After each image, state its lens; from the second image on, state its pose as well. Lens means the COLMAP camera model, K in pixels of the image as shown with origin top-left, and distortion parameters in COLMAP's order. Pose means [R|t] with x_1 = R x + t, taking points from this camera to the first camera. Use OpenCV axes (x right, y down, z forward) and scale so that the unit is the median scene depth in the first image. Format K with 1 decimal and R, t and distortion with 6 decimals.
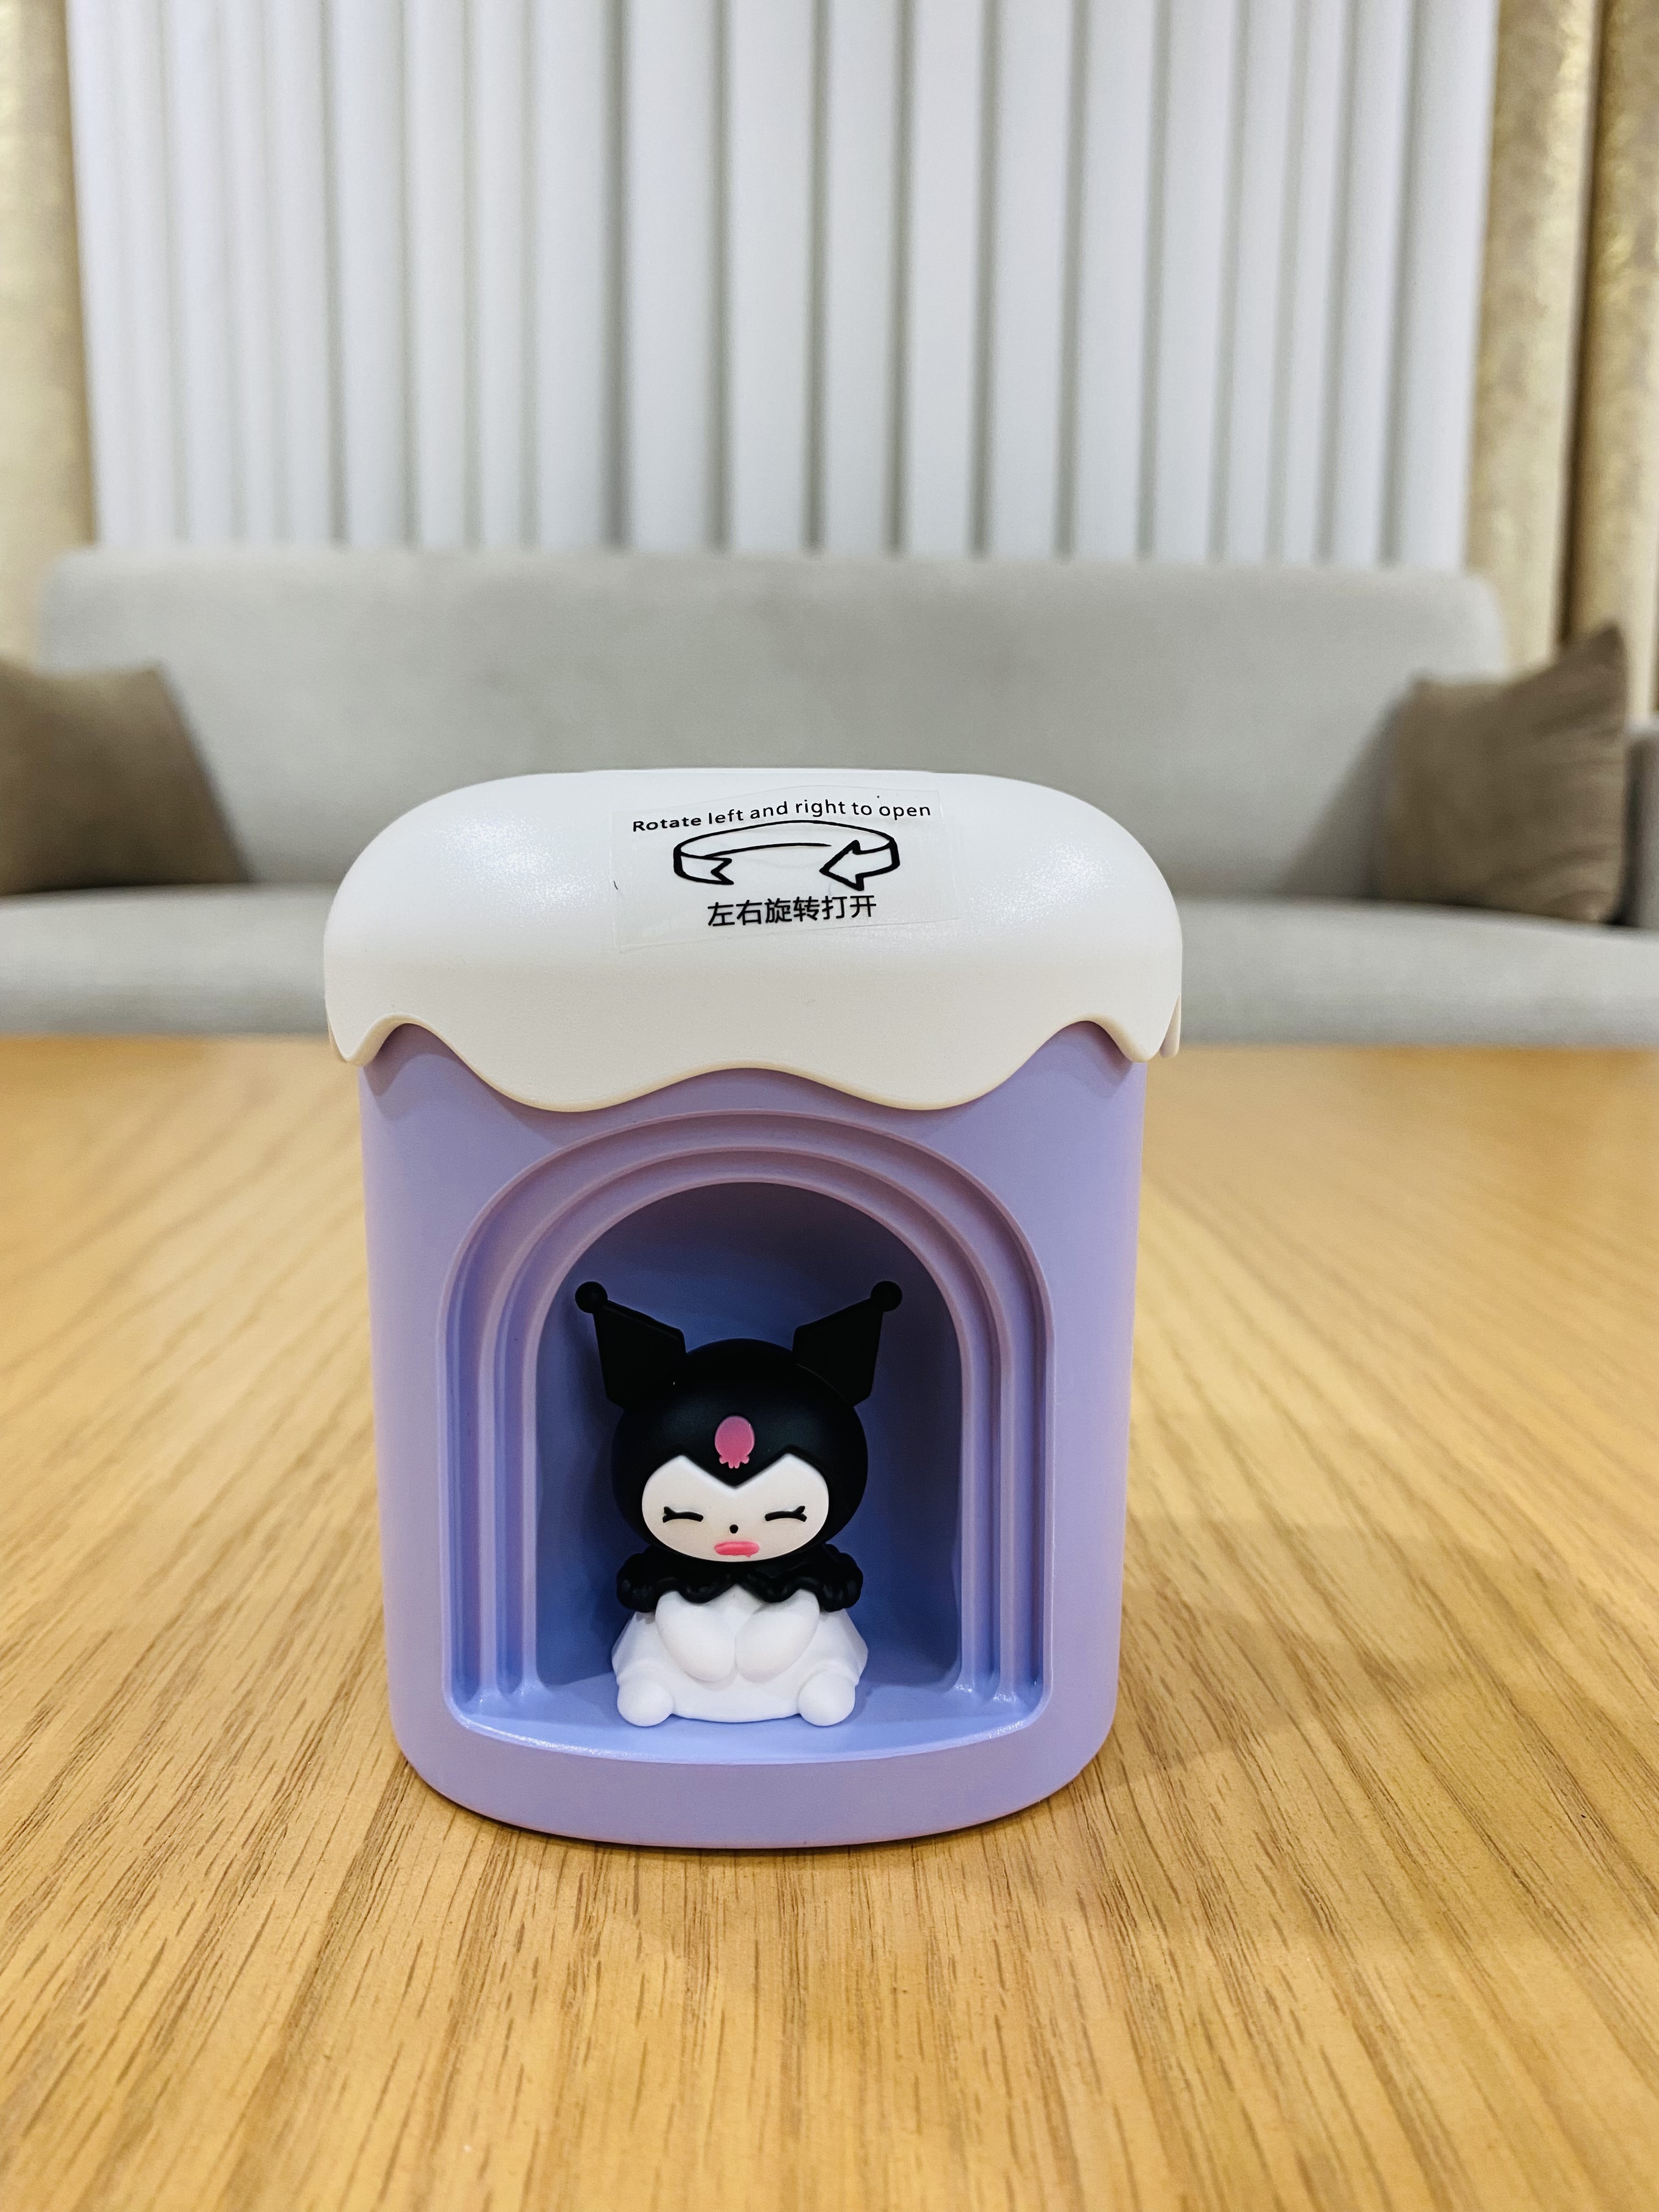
lens RADIAL K [[1669.9, 0, 826.9], [0, 1669.9, 1096.4], [0, 0, 1]] dist [-0.008088, 0.020332]
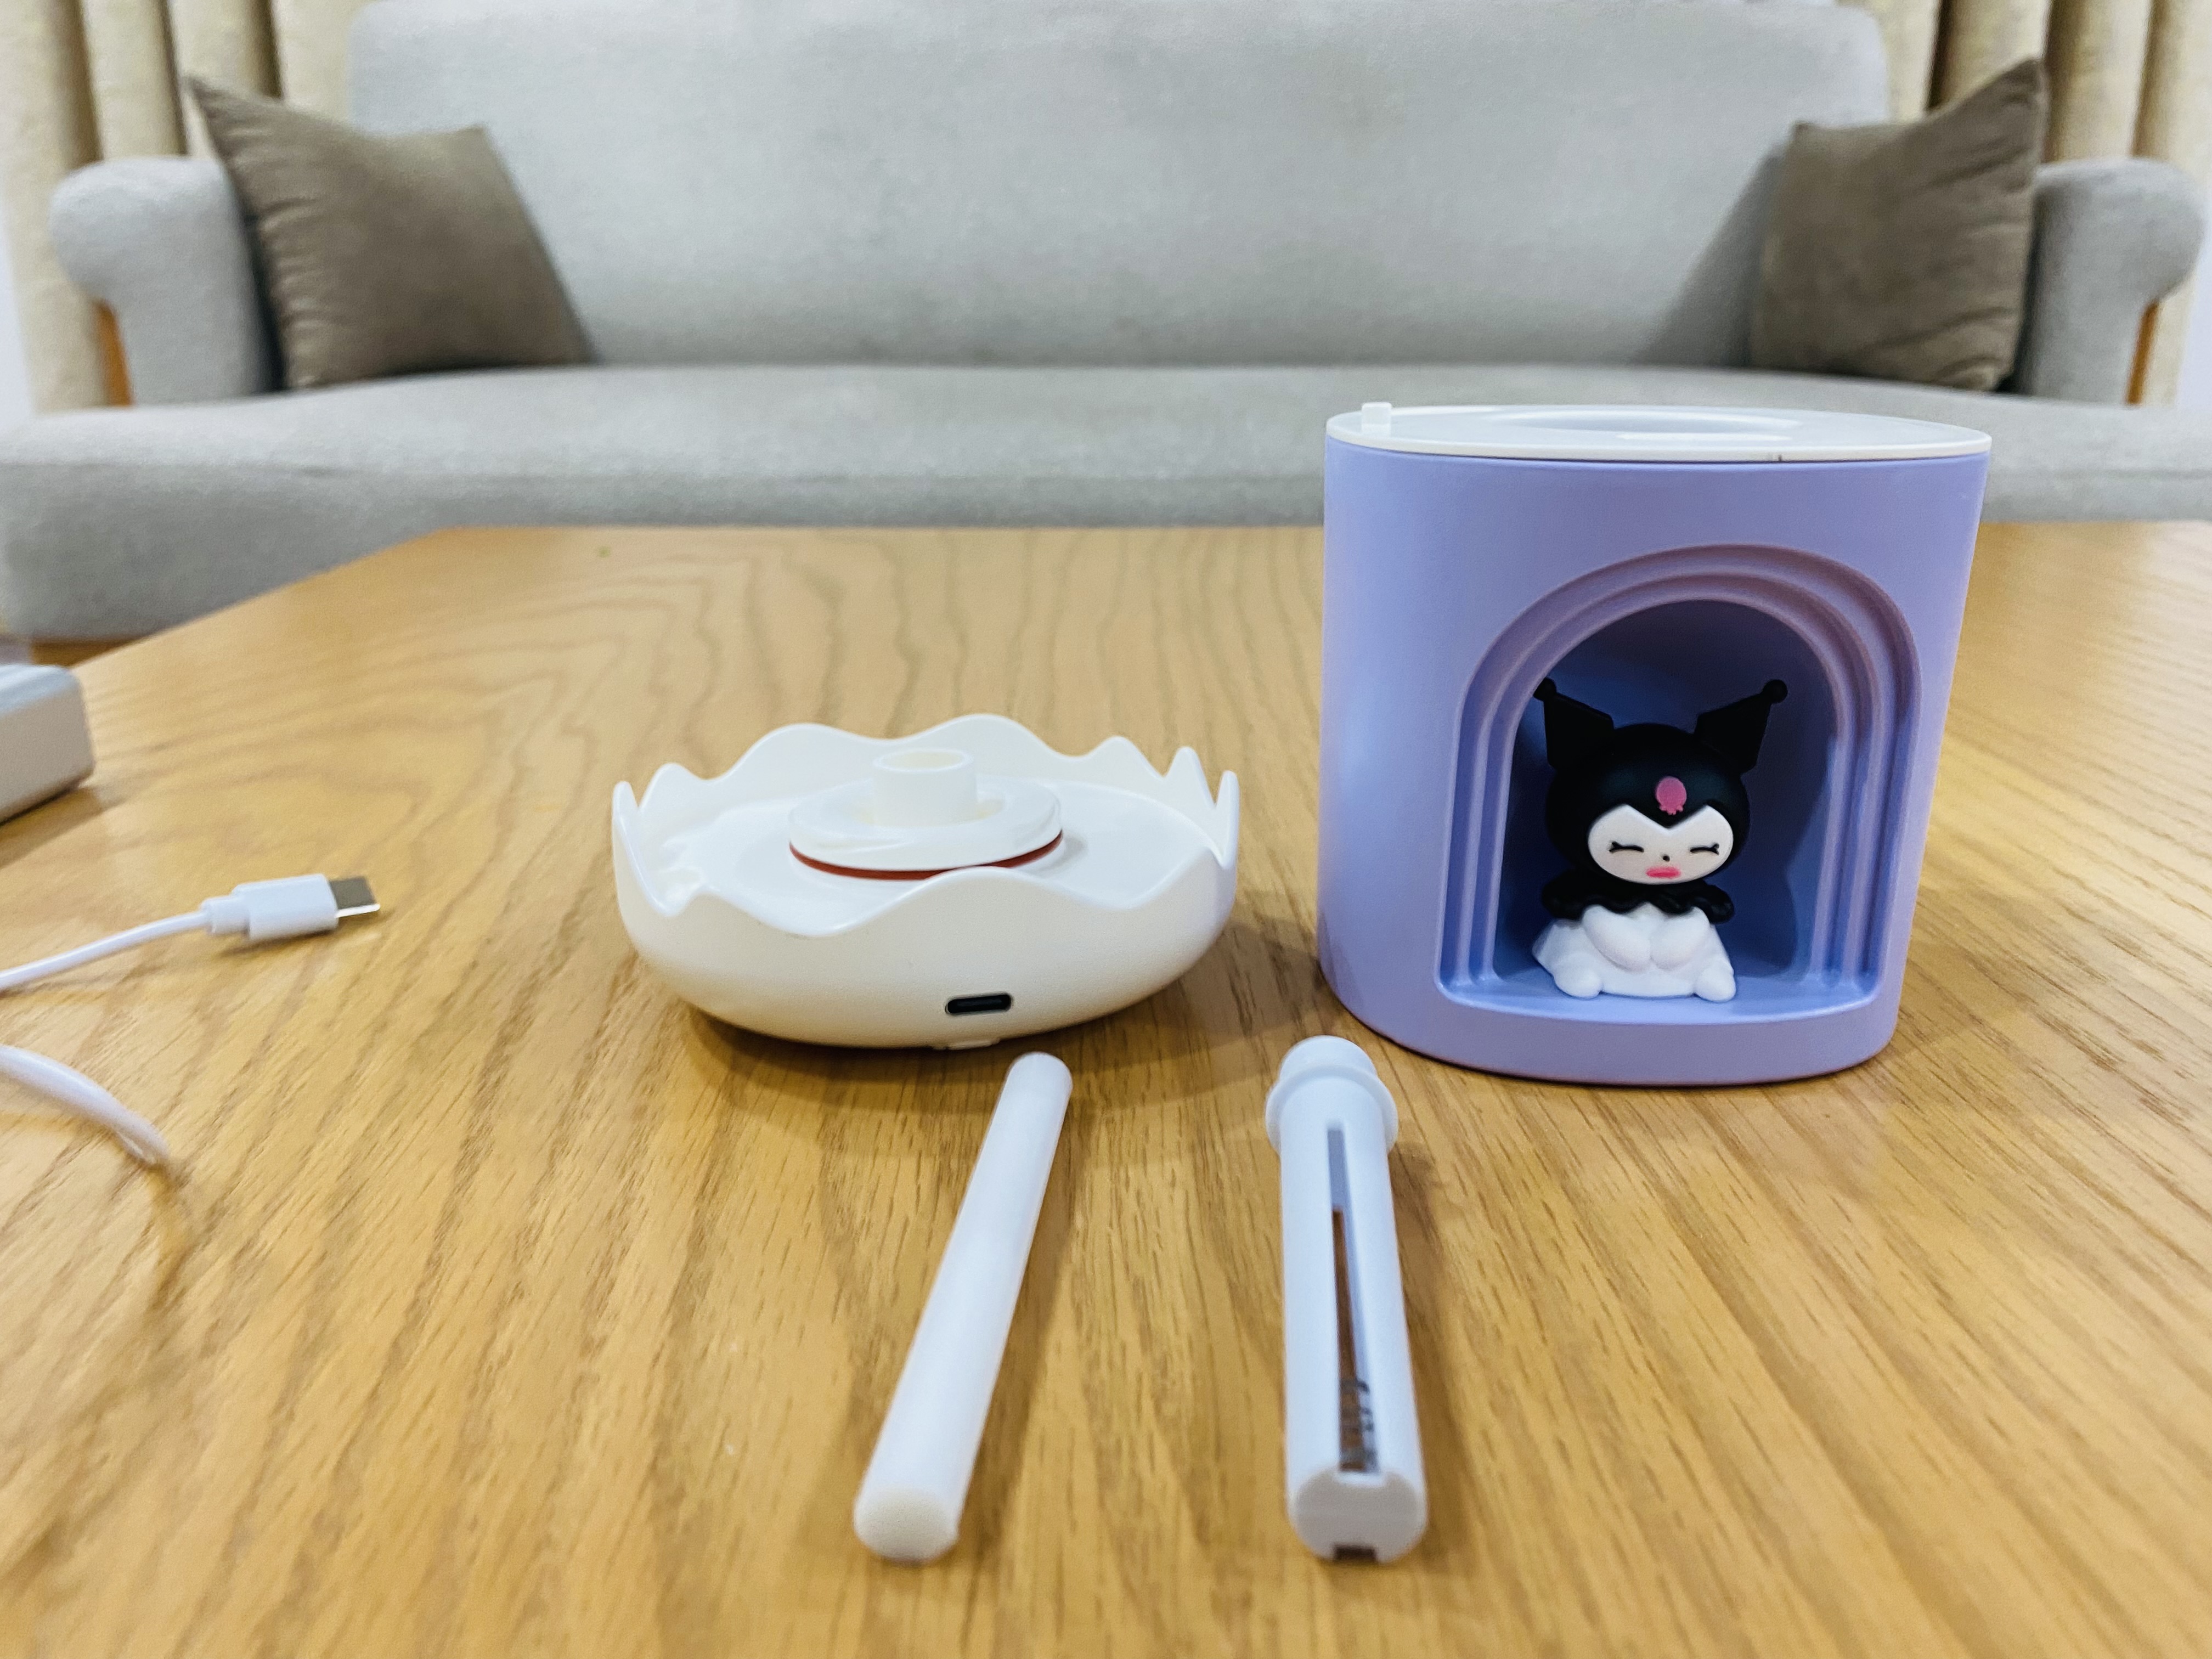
lens RADIAL K [[1669.9, 0, 1057.2], [0, 1669.9, 821.0], [0, 0, 1]] dist [-0.008088, 0.020332]
pose [[0.998364, 0.005946, -0.056874, -0.558944], [0.002369, 0.989427, 0.145014, 0.031635], [0.057135, -0.144911, 0.987794, -0.453128]]
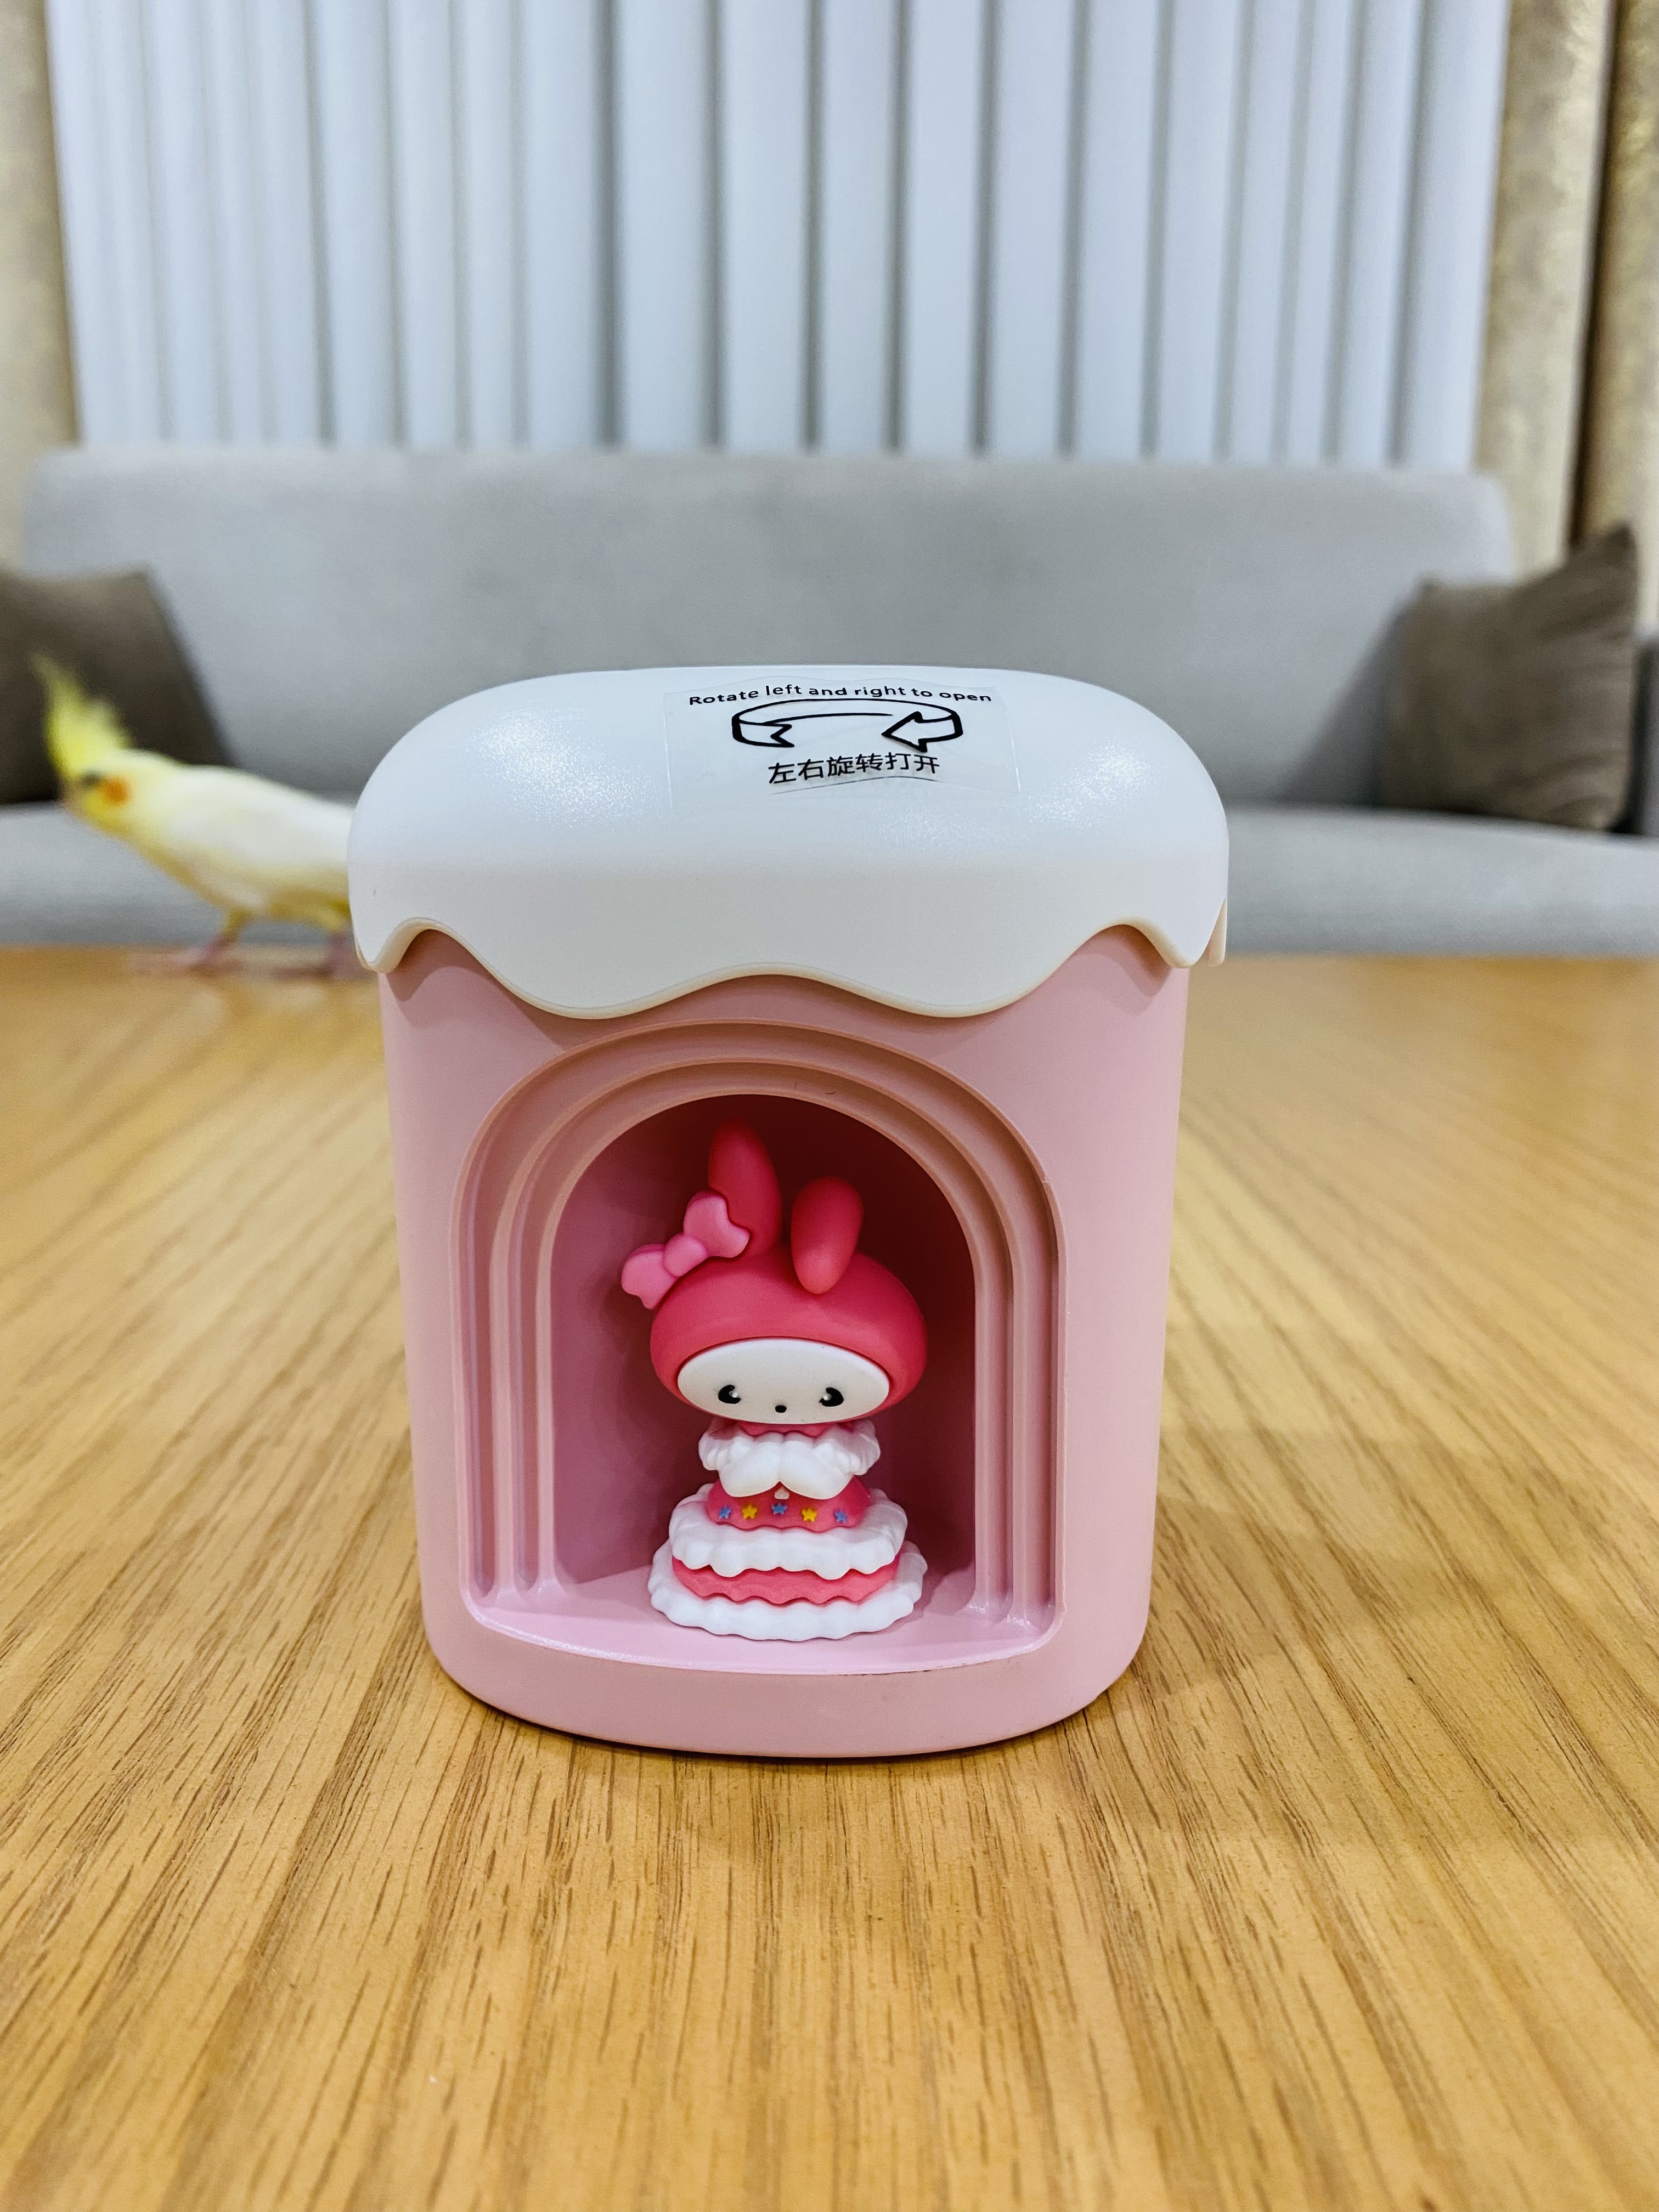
lens RADIAL K [[1669.9, 0, 828.0], [0, 1669.9, 1091.5], [0, 0, 1]] dist [-0.008088, 0.020332]
pose [[0.999999, -0.001357, 0.001041, 0.007999], [0.001303, 0.998706, 0.050839, -0.000900], [-0.001109, -0.050838, 0.998706, 0.020551]]
